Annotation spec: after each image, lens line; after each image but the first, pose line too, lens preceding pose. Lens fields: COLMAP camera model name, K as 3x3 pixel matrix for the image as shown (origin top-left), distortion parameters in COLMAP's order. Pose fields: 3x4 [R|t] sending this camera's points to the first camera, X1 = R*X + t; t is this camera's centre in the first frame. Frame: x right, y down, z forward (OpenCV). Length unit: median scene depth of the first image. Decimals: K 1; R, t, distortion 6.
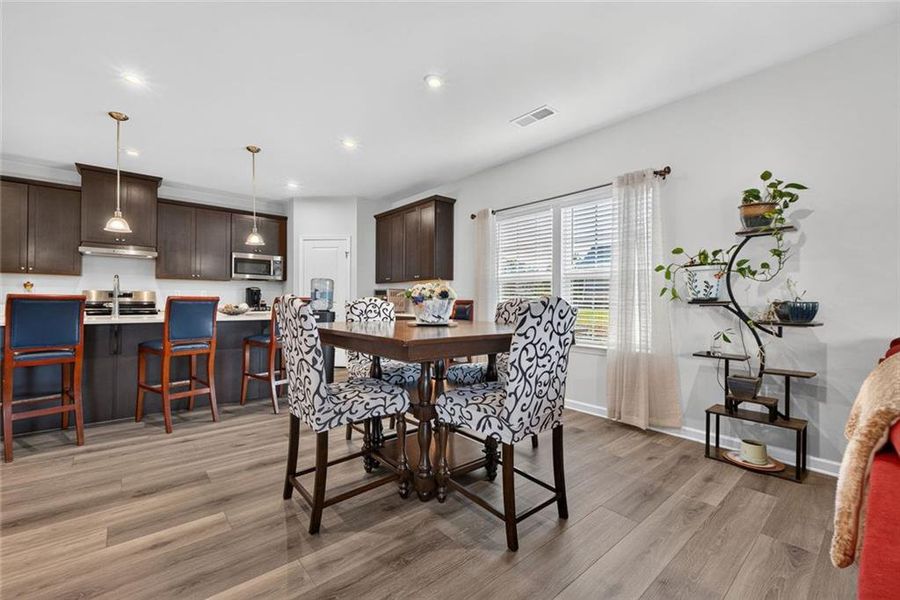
lens RADIAL K [[379.6, 0, 448.2], [0, 379.6, 302.2], [0, 0, 1]] dist [0.002208, -0.002489]
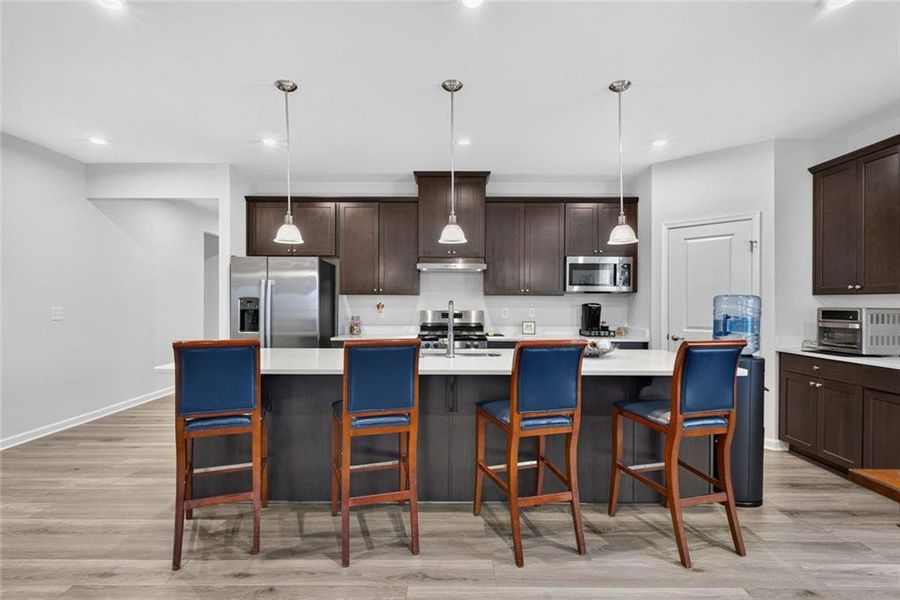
lens RADIAL K [[437.9, 0, 448.1], [0, 437.9, 302.6], [0, 0, 1]] dist [0.009159, -0.005071]
pose [[0.758726, -0.004921, -0.651392, -0.388924], [0.004342, 0.999987, -0.002496, -0.083948], [0.651396, -0.000935, 0.758737, 0.420102]]
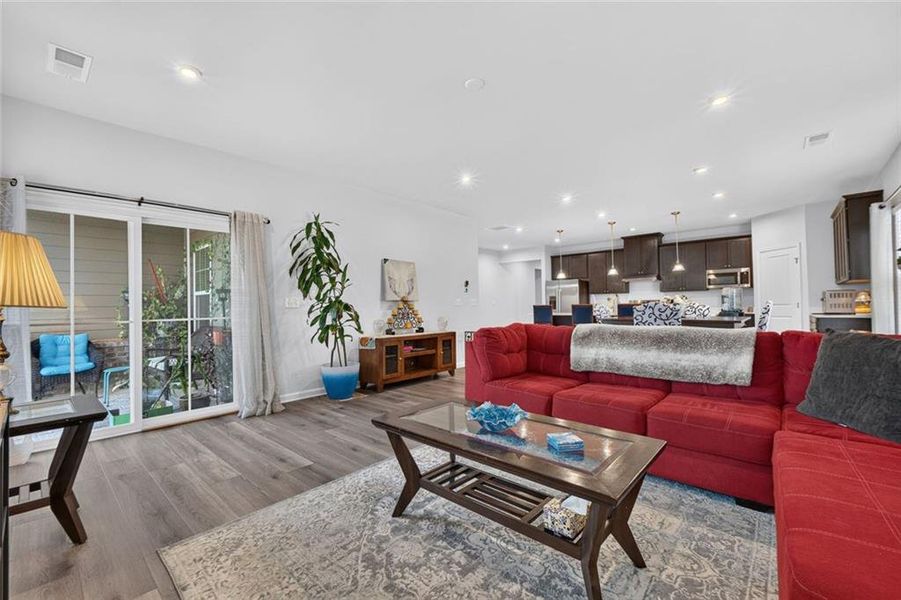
lens RADIAL K [[351.0, 0, 442.0], [0, 351.0, 299.1], [0, 0, 1]] dist [-0.001737, -0.000438]
pose [[0.107703, -0.027019, -0.993816, 1.374559], [0.011225, 0.999600, -0.025960, 0.002615], [0.994120, -0.008360, 0.107964, -0.305181]]
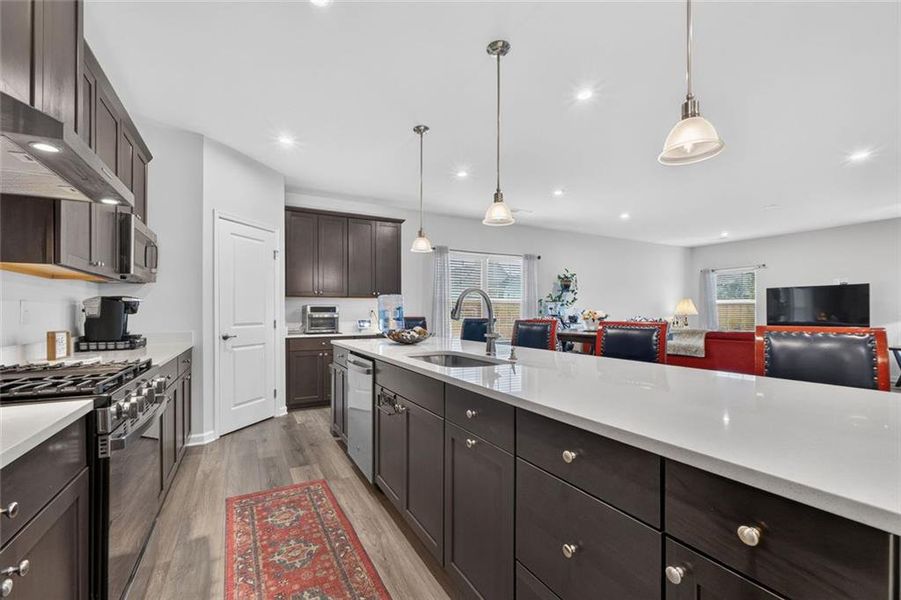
lens RADIAL K [[380.0, 0, 443.6], [0, 380.0, 308.8], [0, 0, 1]] dist [0.002208, -0.002489]
pose [[0.214283, 0.000208, 0.976772, -1.871378], [0.003594, 0.999993, -0.001002, -0.047921], [-0.976765, 0.003725, 0.214281, 1.159184]]
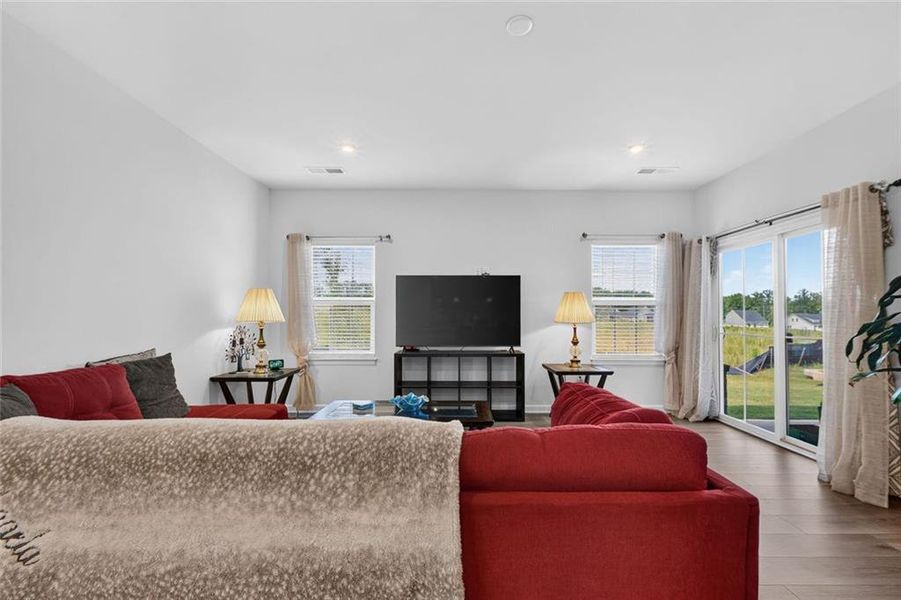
lens RADIAL K [[380.0, 0, 451.2], [0, 380.0, 311.6], [0, 0, 1]] dist [0.002208, -0.002489]
pose [[-0.764978, -0.005718, 0.644031, 0.121816], [-0.008858, 0.999959, -0.001643, -0.041504], [-0.643995, -0.006961, -0.764998, 0.521123]]
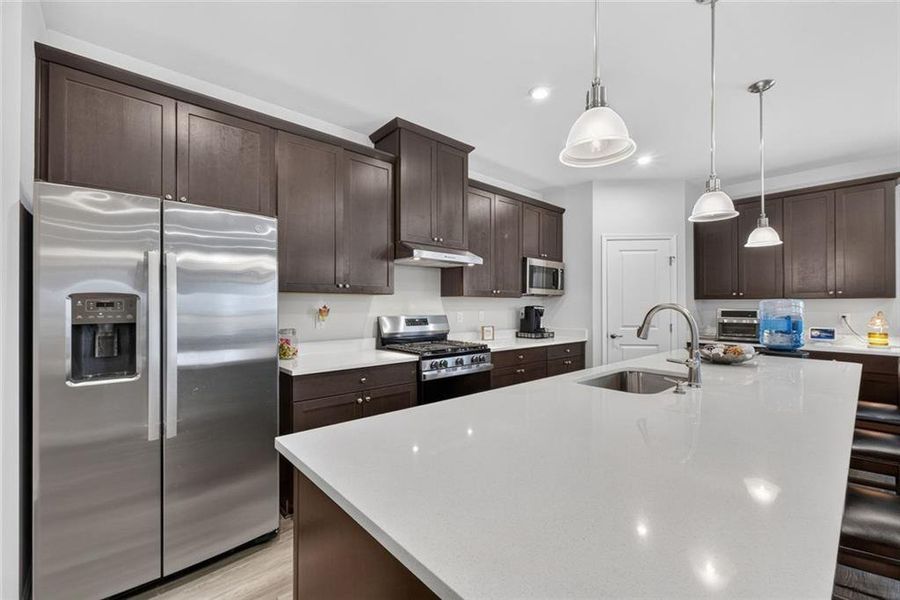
lens RADIAL K [[379.6, 0, 448.8], [0, 379.6, 303.2], [0, 0, 1]] dist [0.002208, -0.002489]
pose [[0.999737, -0.005314, 0.022316, -1.500112], [0.005381, 0.999981, -0.002948, -0.091447], [-0.022300, 0.003067, 0.999747, 0.600552]]
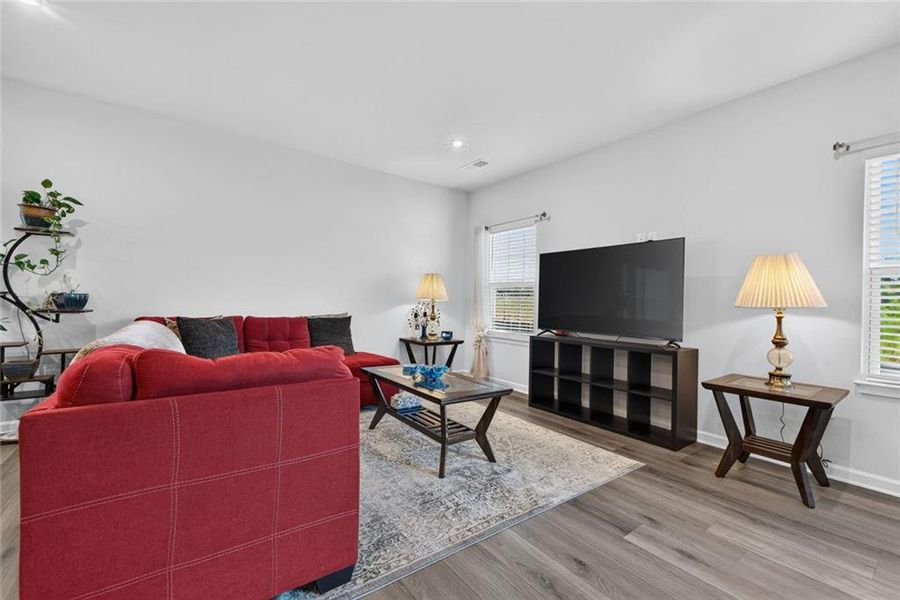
lens RADIAL K [[379.6, 0, 445.4], [0, 379.6, 299.9], [0, 0, 1]] dist [0.002208, -0.002489]
pose [[0.074951, -0.004006, 0.997179, -0.201720], [-0.021918, 0.999744, 0.005664, -0.011585], [-0.996946, -0.022281, 0.074844, -0.273773]]
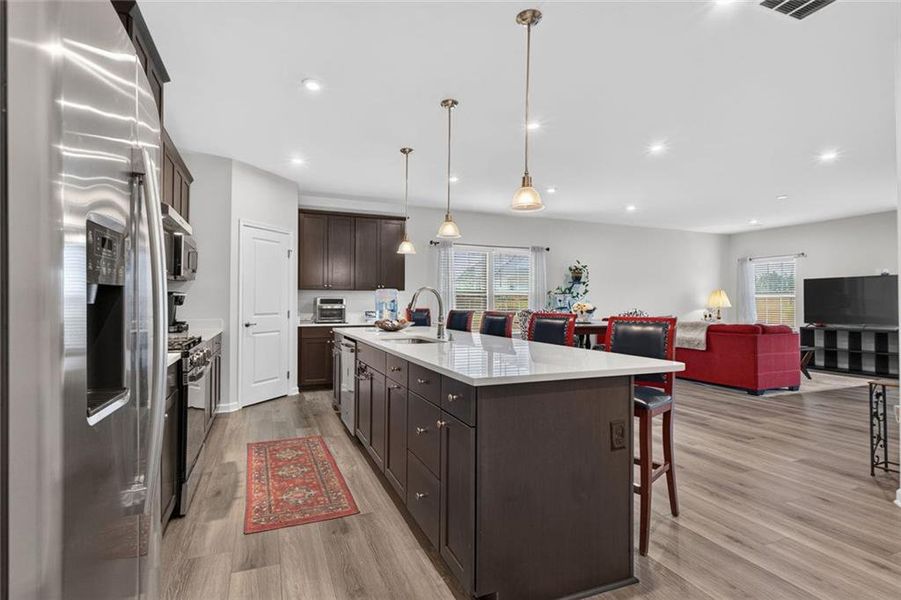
lens RADIAL K [[438.4, 0, 445.8], [0, 438.4, 293.1], [0, 0, 1]] dist [0.009159, -0.005071]
pose [[0.304003, 0.012990, 0.952582, -2.217136], [0.000727, 0.999904, -0.013868, -0.058662], [-0.952671, 0.004909, 0.303965, 0.855553]]
